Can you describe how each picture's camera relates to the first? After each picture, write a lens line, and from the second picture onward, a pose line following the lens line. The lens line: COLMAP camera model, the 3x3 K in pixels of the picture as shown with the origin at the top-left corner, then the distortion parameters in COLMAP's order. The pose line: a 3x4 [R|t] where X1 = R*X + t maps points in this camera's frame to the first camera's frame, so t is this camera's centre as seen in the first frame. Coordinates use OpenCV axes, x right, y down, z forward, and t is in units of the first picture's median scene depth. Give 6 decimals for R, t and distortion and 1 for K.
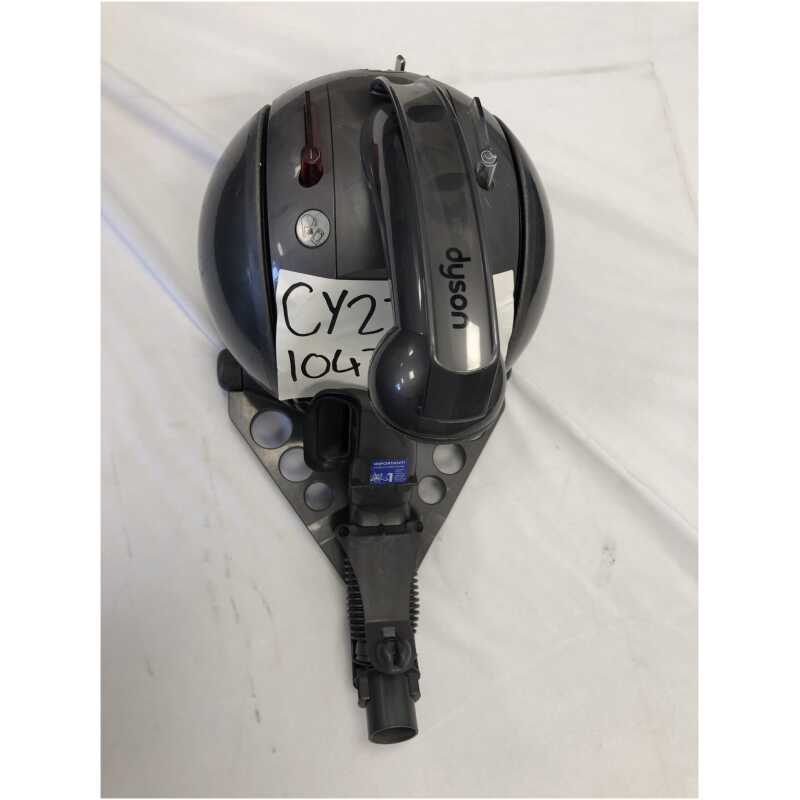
lens RADIAL K [[859.4, 0, 400.0], [0, 859.4, 400.0], [0, 0, 1]] dist [-0.000173, 0.002025]
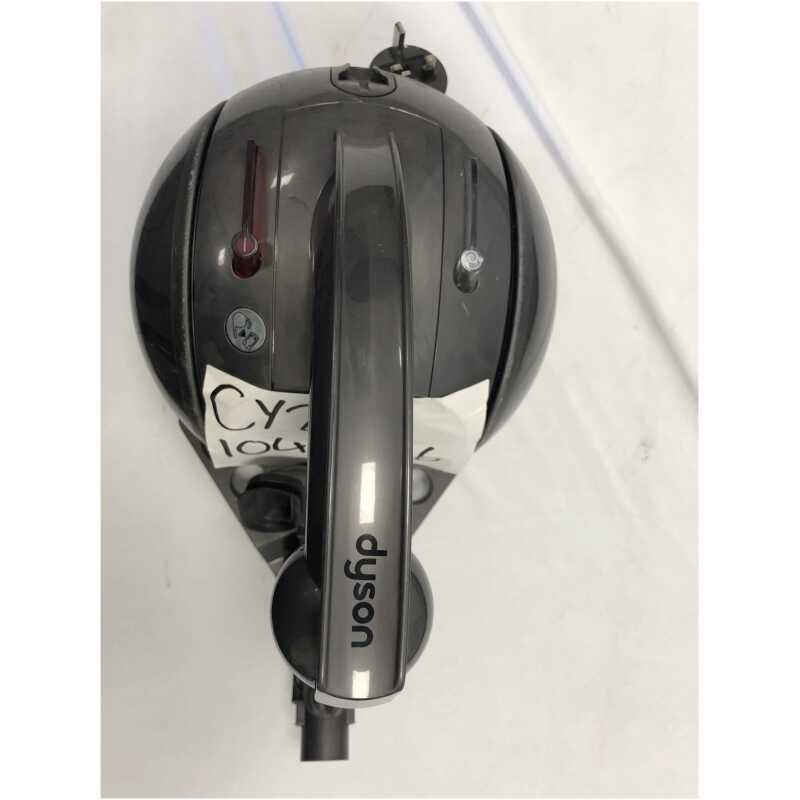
lens RADIAL K [[859.4, 0, 400.0], [0, 859.4, 400.0], [0, 0, 1]] dist [-0.000173, 0.002025]
pose [[0.993565, 0.110211, -0.026133, 0.072508], [-0.096963, 0.946855, 0.306698, -0.396047], [0.058546, -0.302190, 0.951448, 0.206756]]
